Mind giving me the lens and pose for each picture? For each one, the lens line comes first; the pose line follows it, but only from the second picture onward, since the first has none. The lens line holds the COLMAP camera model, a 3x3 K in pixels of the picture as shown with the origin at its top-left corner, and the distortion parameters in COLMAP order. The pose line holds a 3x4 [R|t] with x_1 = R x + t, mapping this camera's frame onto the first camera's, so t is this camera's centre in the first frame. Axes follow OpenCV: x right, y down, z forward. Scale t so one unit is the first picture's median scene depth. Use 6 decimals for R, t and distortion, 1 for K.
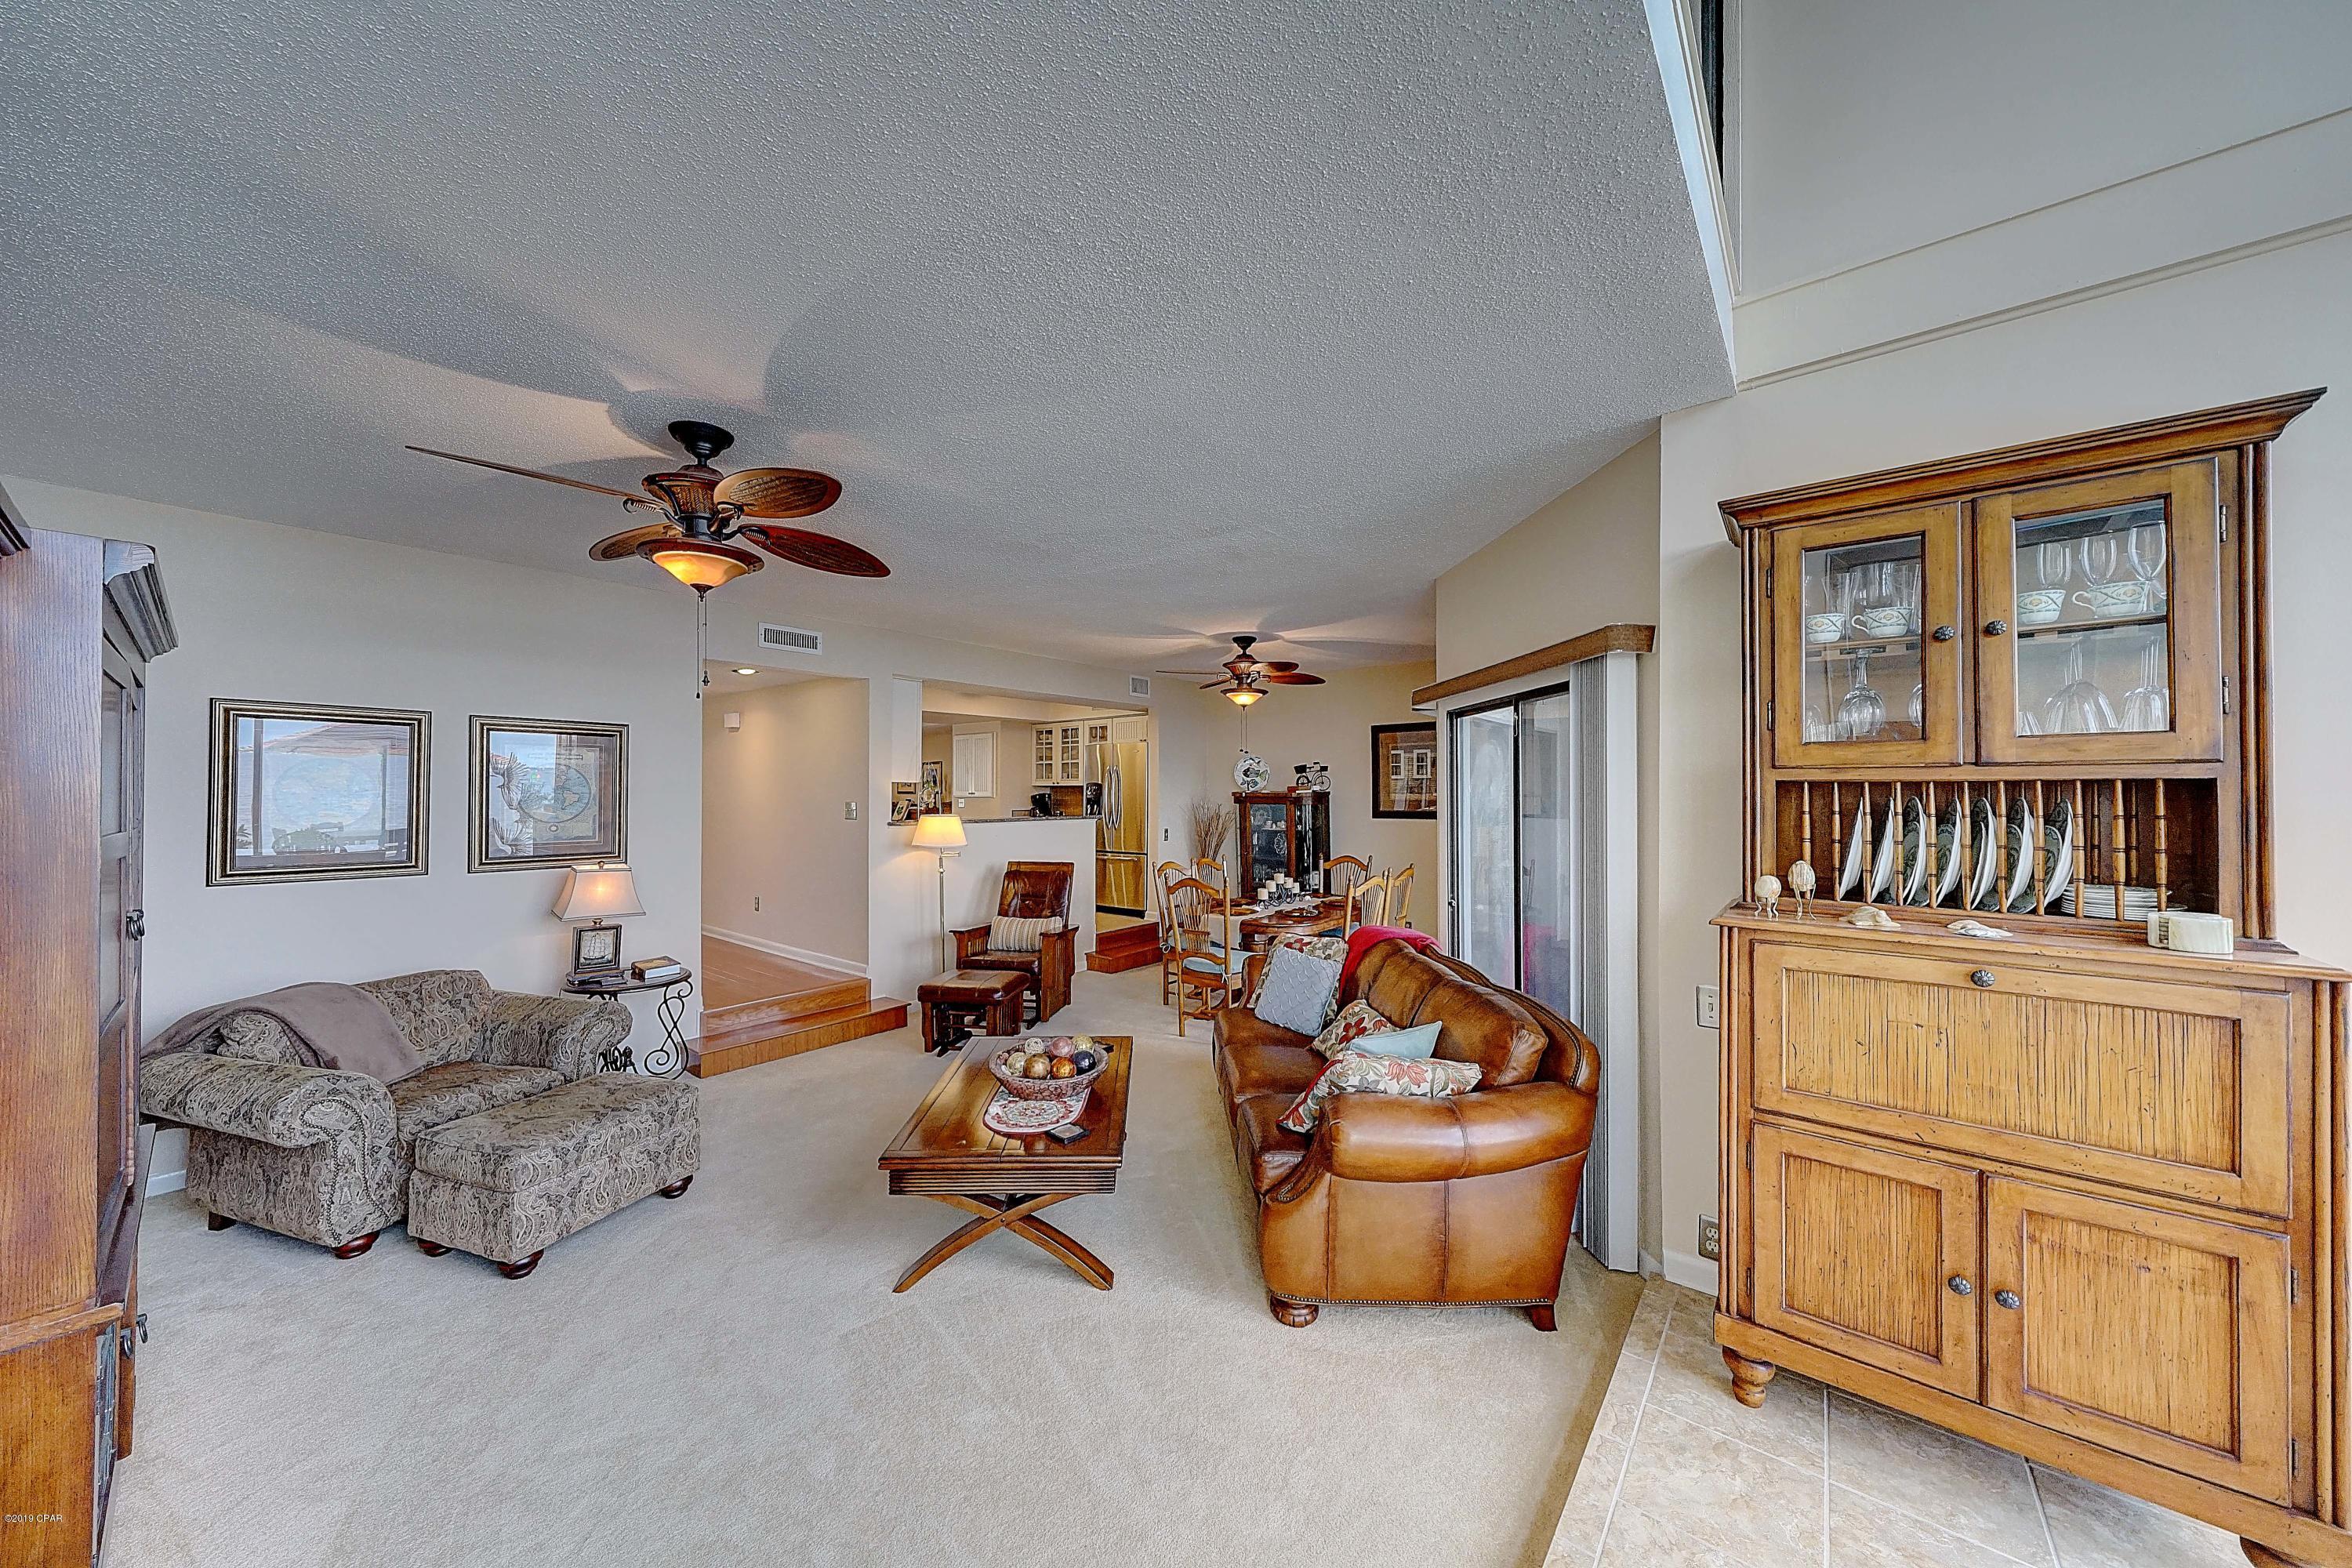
lens RADIAL K [[797.6, 0, 1159.5], [0, 797.6, 785.8], [0, 0, 1]] dist [0.000706, -0.000128]
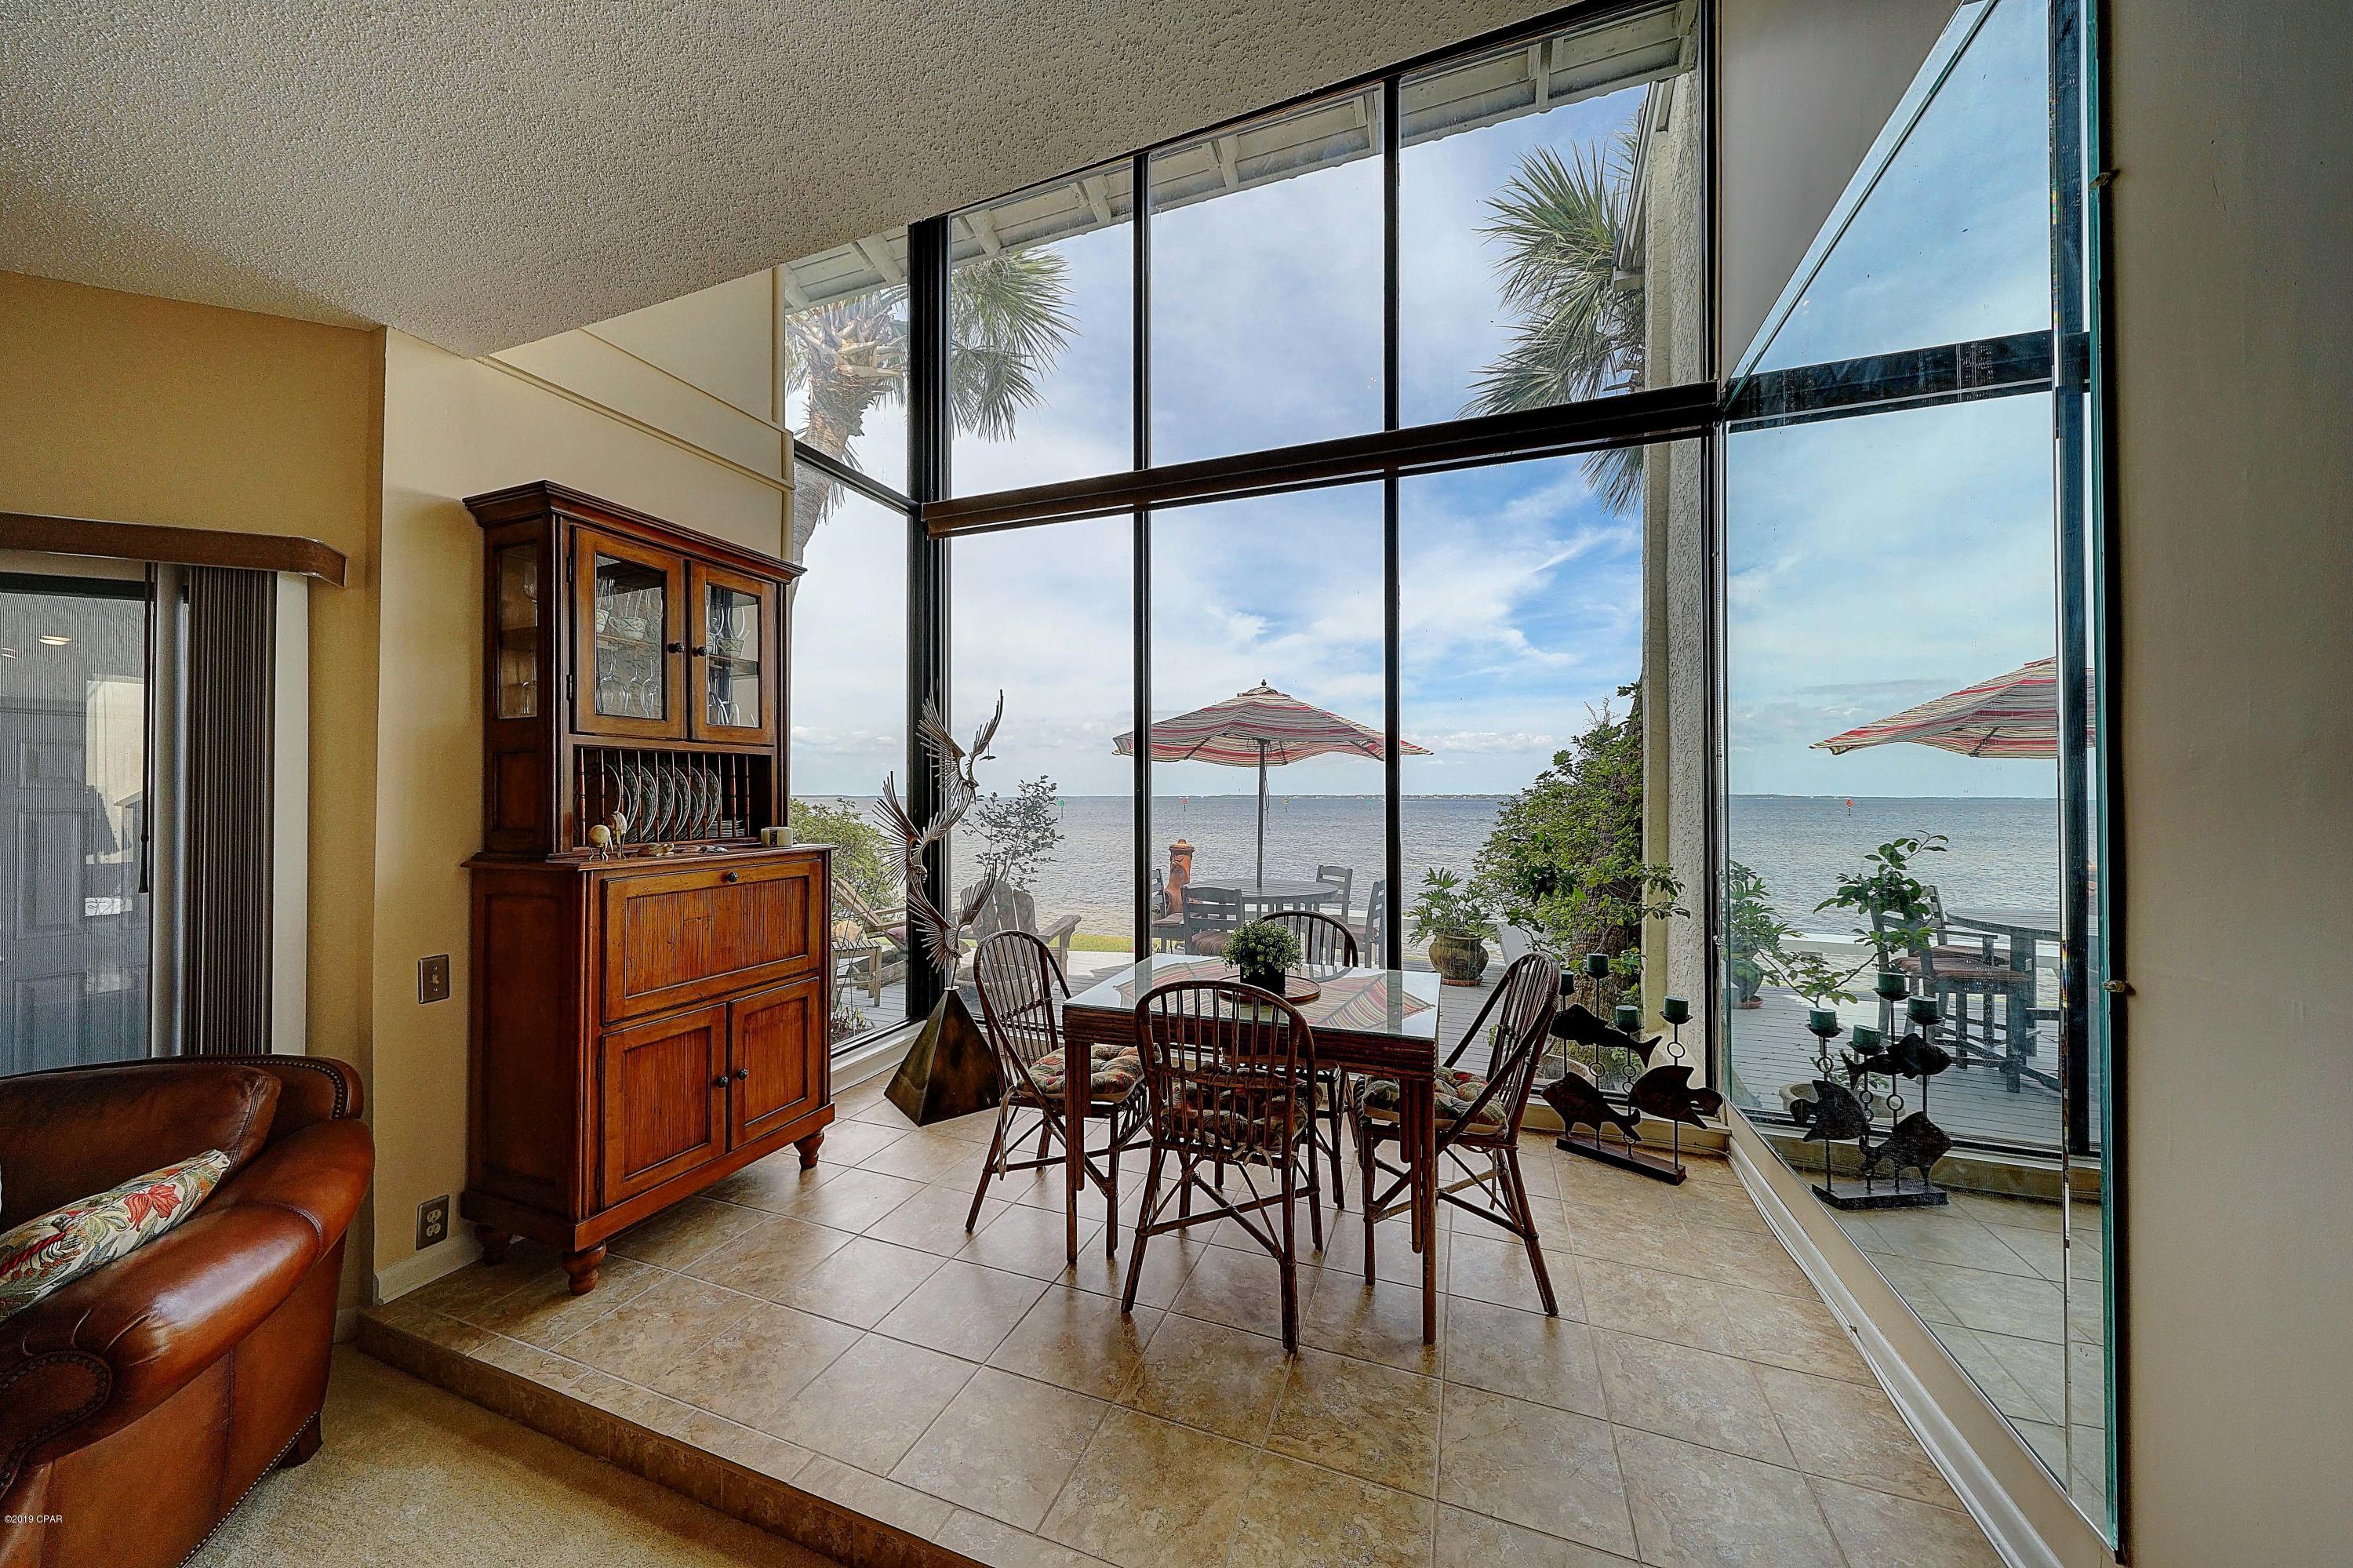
lens RADIAL K [[797.9, 0, 1160.0], [0, 797.9, 785.8], [0, 0, 1]] dist [0.000706, -0.000128]
pose [[-0.324423, 0.011555, 0.945842, -0.614571], [-0.007433, 0.999863, -0.014765, 0.066725], [-0.945883, -0.011820, -0.324293, 0.608437]]
